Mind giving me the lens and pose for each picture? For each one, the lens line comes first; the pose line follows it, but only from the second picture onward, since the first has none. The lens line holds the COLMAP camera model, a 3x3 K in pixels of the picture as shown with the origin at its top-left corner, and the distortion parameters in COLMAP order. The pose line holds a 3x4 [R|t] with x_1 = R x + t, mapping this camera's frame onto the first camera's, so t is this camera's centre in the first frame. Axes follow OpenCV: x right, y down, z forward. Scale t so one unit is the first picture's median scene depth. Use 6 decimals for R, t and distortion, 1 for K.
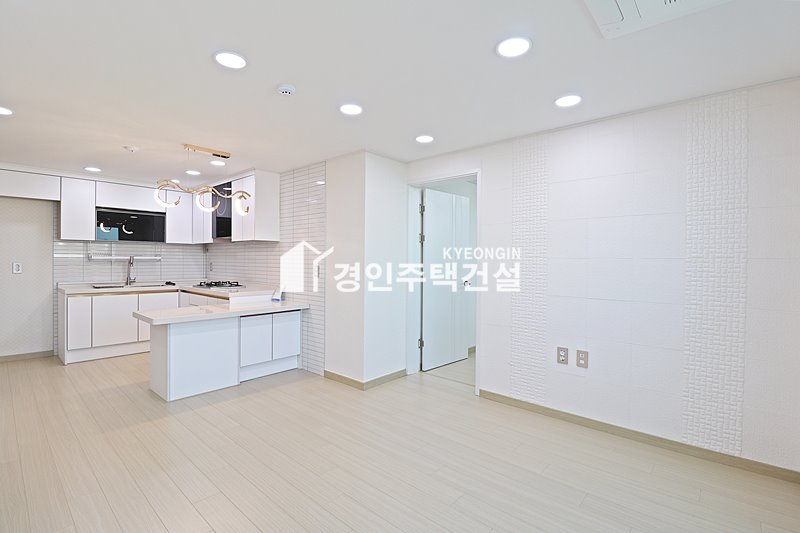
lens RADIAL K [[372.0, 0, 405.1], [0, 372.0, 264.1], [0, 0, 1]] dist [-0.004409, -0.011529]
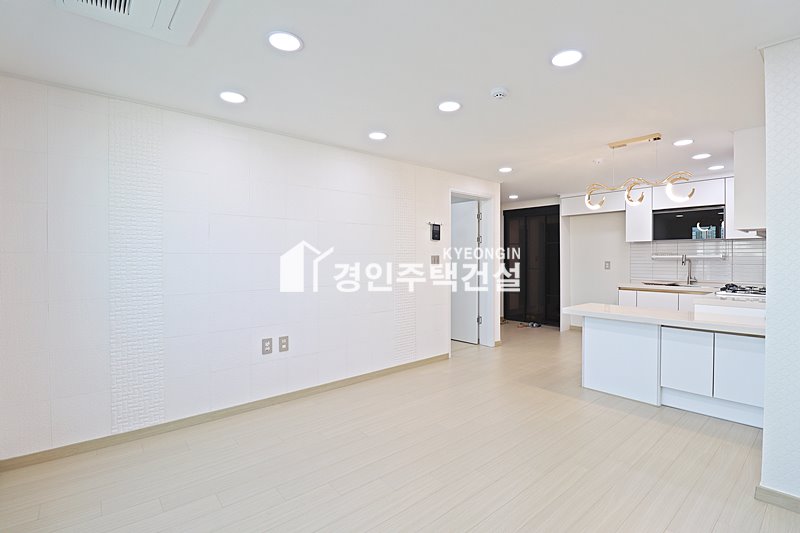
lens RADIAL K [[372.0, 0, 402.6], [0, 372.0, 261.7], [0, 0, 1]] dist [-0.004409, -0.011529]
pose [[-0.150701, 0.001564, -0.988578, 0.401994], [-0.011322, 0.999930, 0.003308, 0.001843], [0.988515, 0.011691, -0.150673, 0.478749]]
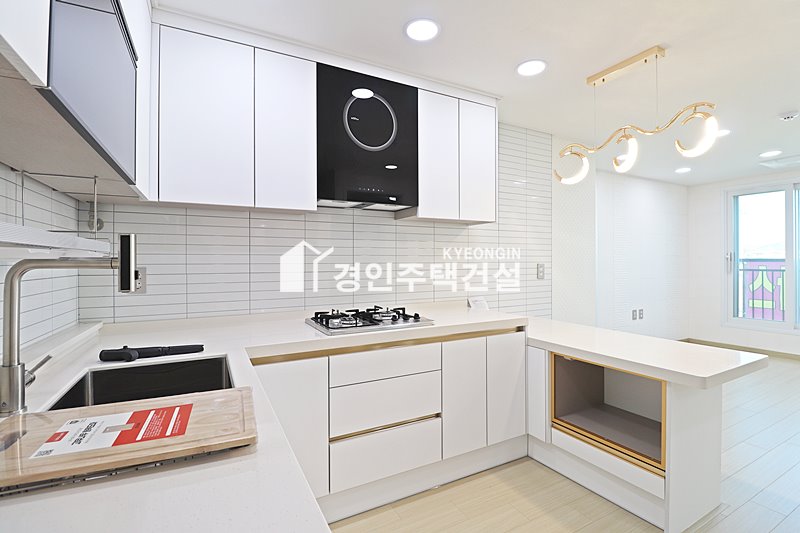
lens RADIAL K [[372.0, 0, 405.2], [0, 372.0, 260.0], [0, 0, 1]] dist [-0.004409, -0.011529]
pose [[0.350826, -0.005856, 0.936422, -1.007194], [0.015267, 0.999883, 0.000533, -0.008608], [-0.936316, 0.014110, 0.350875, 0.945486]]
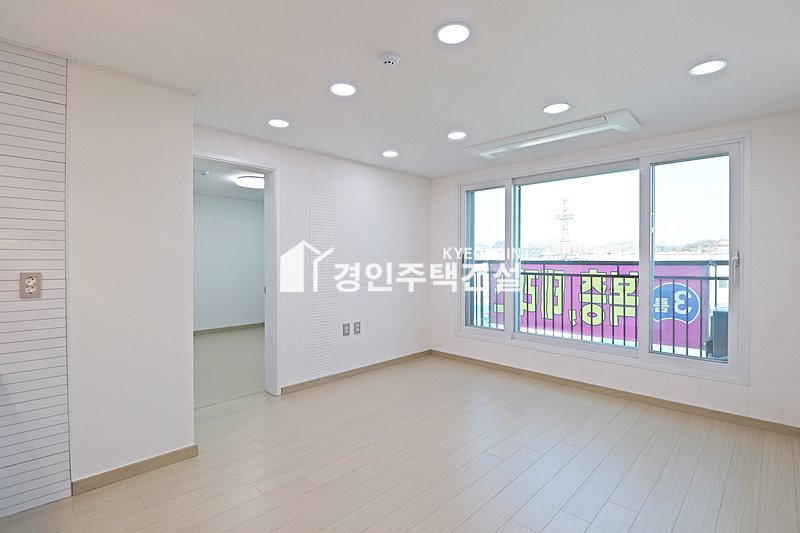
lens RADIAL K [[372.0, 0, 401.3], [0, 372.0, 263.0], [0, 0, 1]] dist [-0.004409, -0.011529]
pose [[0.061195, -0.016394, 0.997991, -0.624746], [0.011817, 0.999807, 0.015699, -0.009351], [-0.998056, 0.010832, 0.061377, 0.494818]]
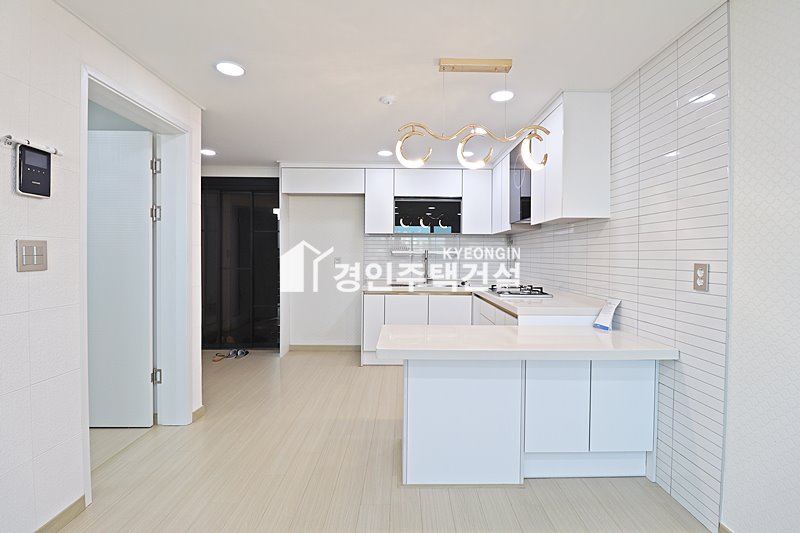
lens RADIAL K [[372.0, 0, 402.8], [0, 372.0, 259.8], [0, 0, 1]] dist [-0.004409, -0.011529]
pose [[0.659434, 0.004960, -0.751746, -0.140190], [-0.009431, 0.999954, -0.001676, 0.003296], [0.751703, 0.008195, 0.659451, 0.449165]]
